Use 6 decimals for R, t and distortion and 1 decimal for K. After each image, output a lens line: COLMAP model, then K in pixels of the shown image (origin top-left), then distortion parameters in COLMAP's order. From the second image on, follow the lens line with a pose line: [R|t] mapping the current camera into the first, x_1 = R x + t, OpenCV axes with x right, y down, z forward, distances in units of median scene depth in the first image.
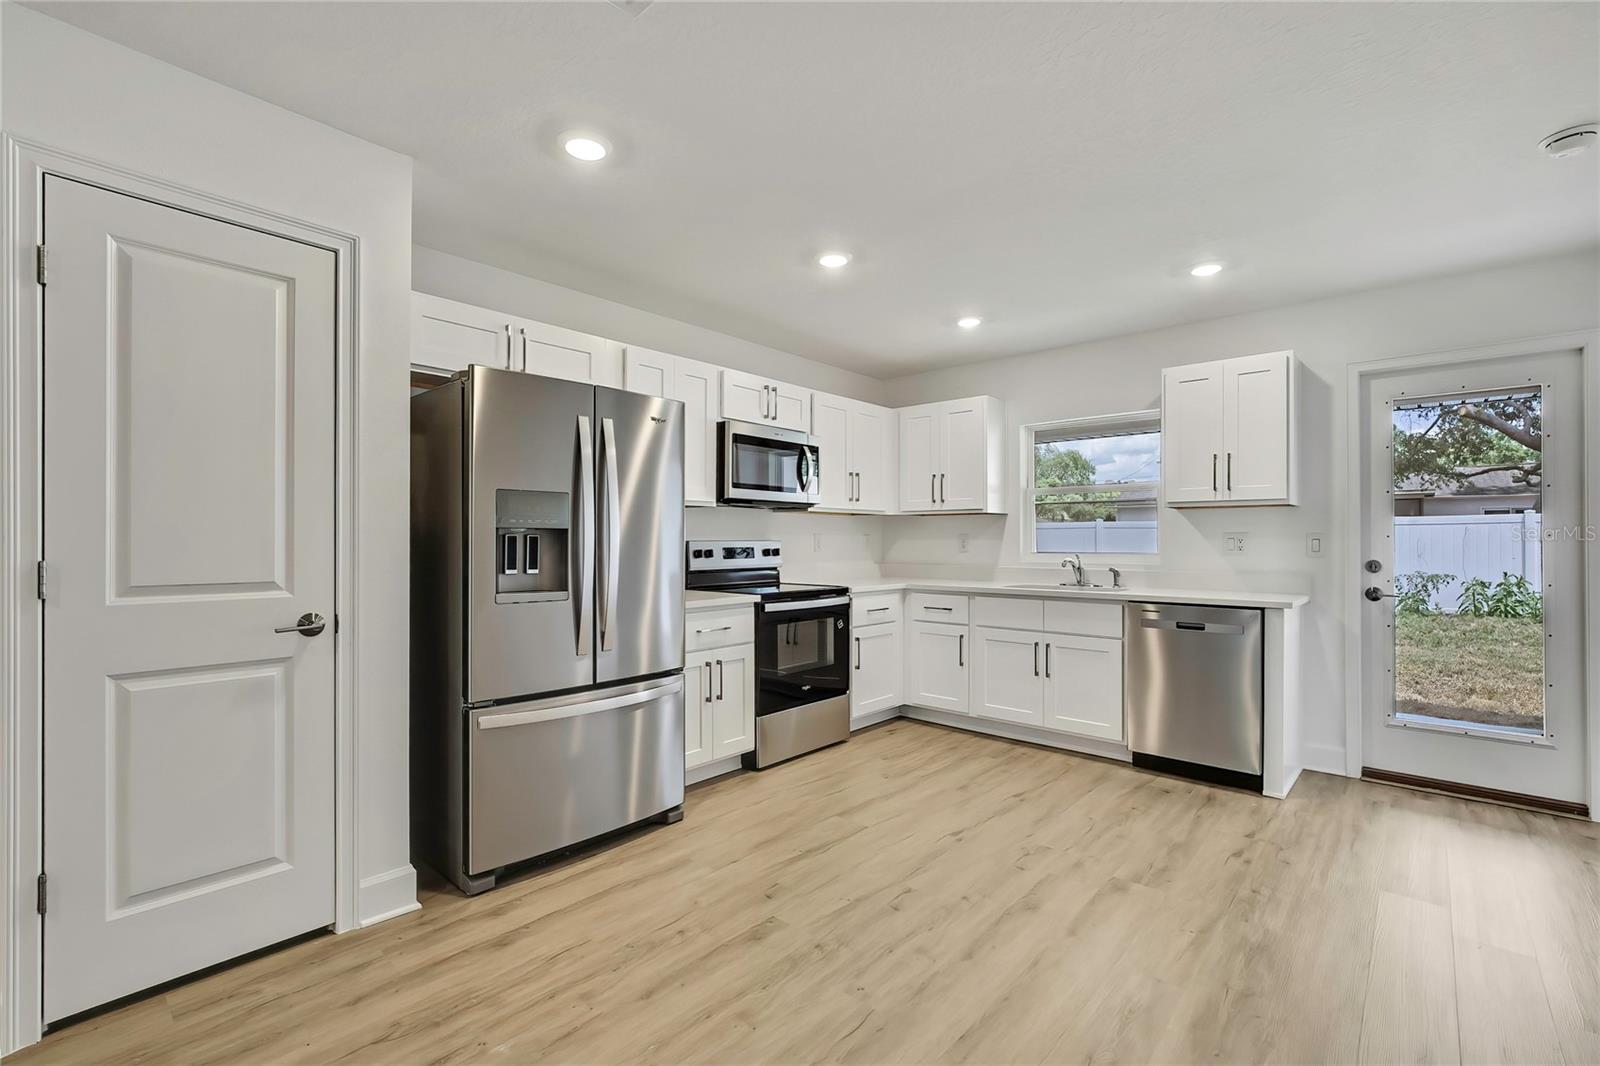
lens RADIAL K [[715.9, 0, 813.2], [0, 715.9, 539.9], [0, 0, 1]] dist [-0.003852, -0.000730]
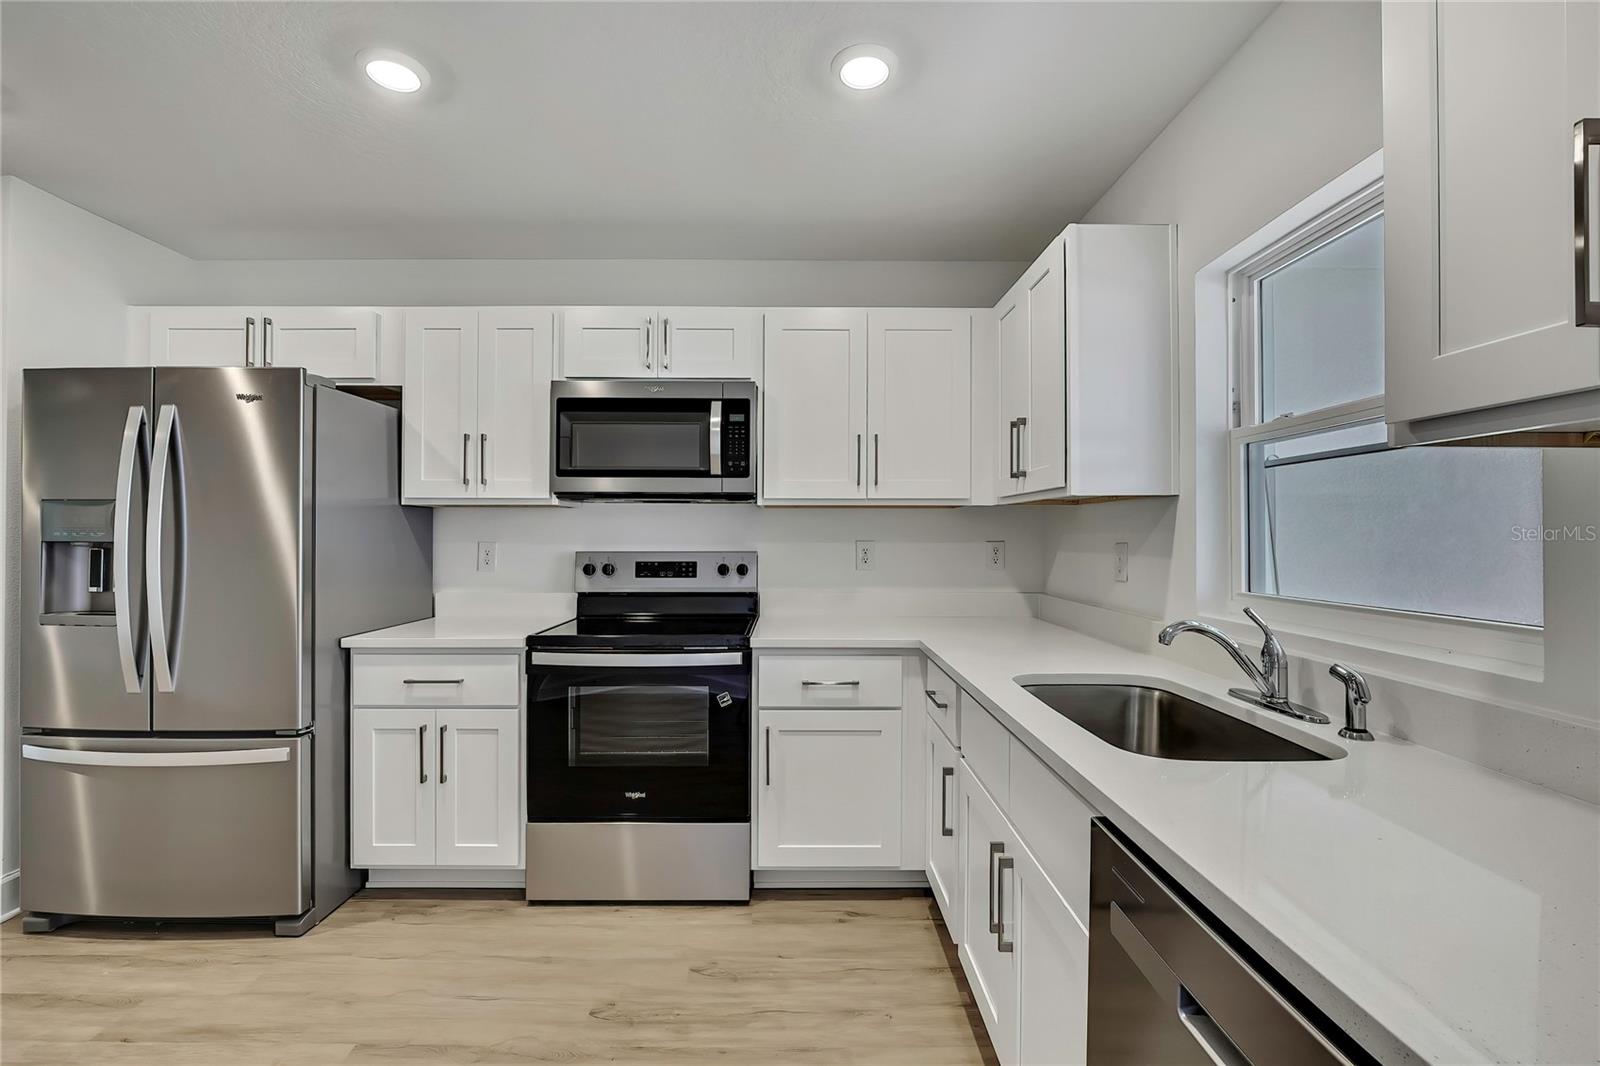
lens RADIAL K [[714.4, 0, 802.2], [0, 714.4, 525.2], [0, 0, 1]] dist [-0.004644, -0.000118]
pose [[0.650841, -0.010021, -0.759148, 0.525078], [-0.001764, 0.999890, -0.014712, -0.015258], [0.759212, 0.010915, 0.650752, 0.675253]]
